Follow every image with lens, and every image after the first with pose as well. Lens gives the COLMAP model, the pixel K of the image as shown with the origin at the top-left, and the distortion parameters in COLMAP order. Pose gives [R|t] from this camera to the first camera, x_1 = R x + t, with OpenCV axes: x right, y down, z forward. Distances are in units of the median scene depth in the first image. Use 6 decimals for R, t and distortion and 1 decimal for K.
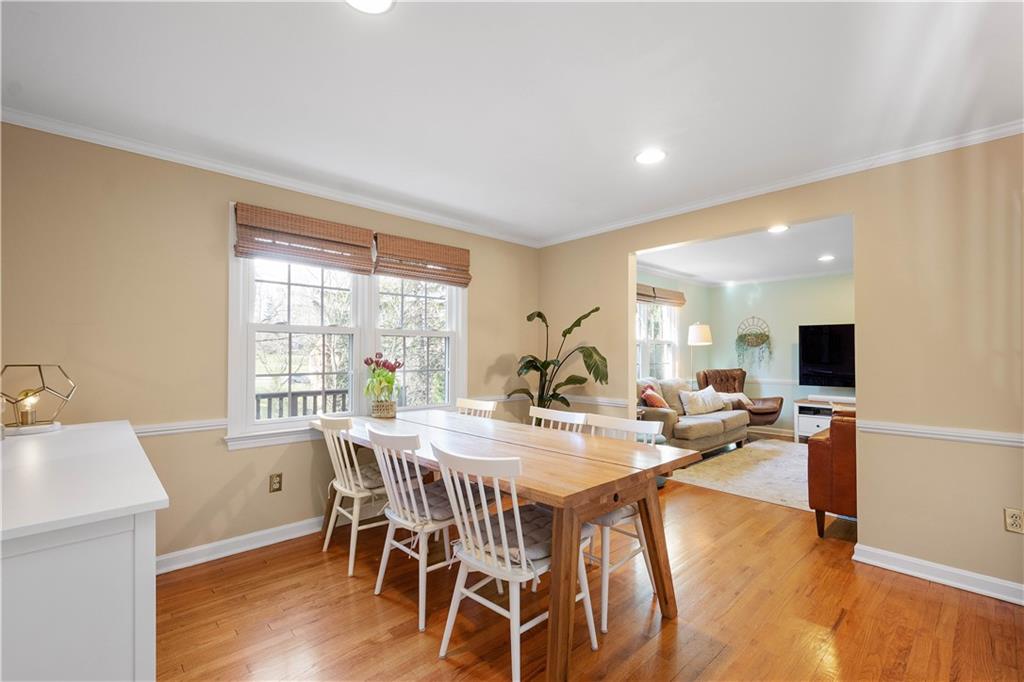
lens RADIAL K [[446.9, 0, 509.4], [0, 446.9, 349.0], [0, 0, 1]] dist [0.002590, -0.000149]
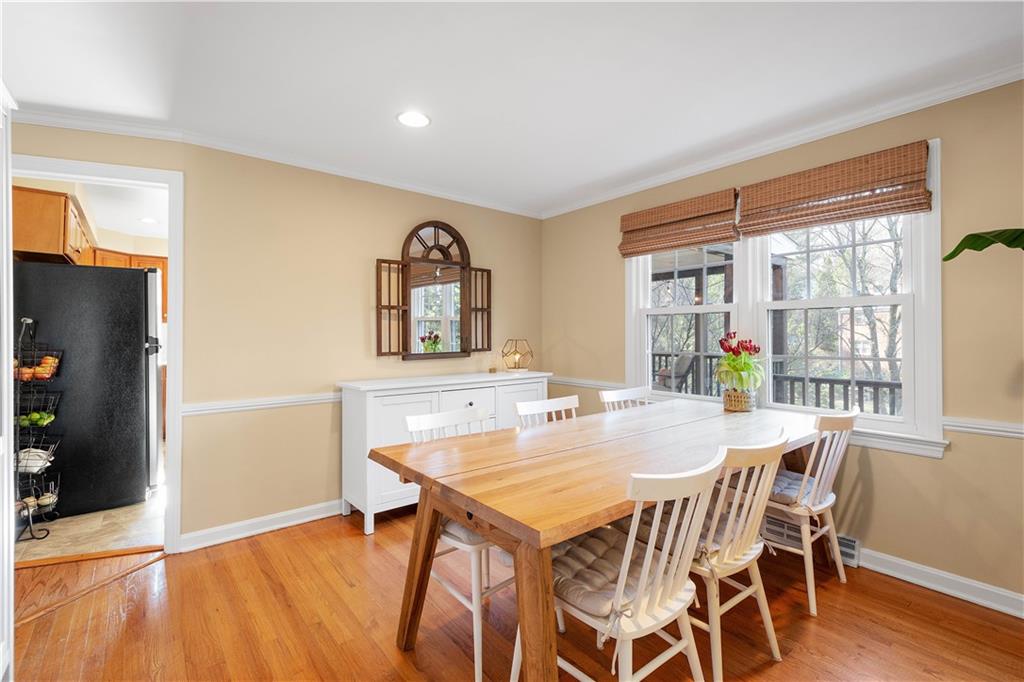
lens RADIAL K [[452.2, 0, 511.4], [0, 452.2, 331.9], [0, 0, 1]] dist [0.002374, 0.000265]
pose [[-0.086338, -0.009753, -0.996218, 0.591096], [0.017184, 0.999789, -0.011277, 0.011619], [0.996118, -0.018092, -0.086152, 0.646115]]
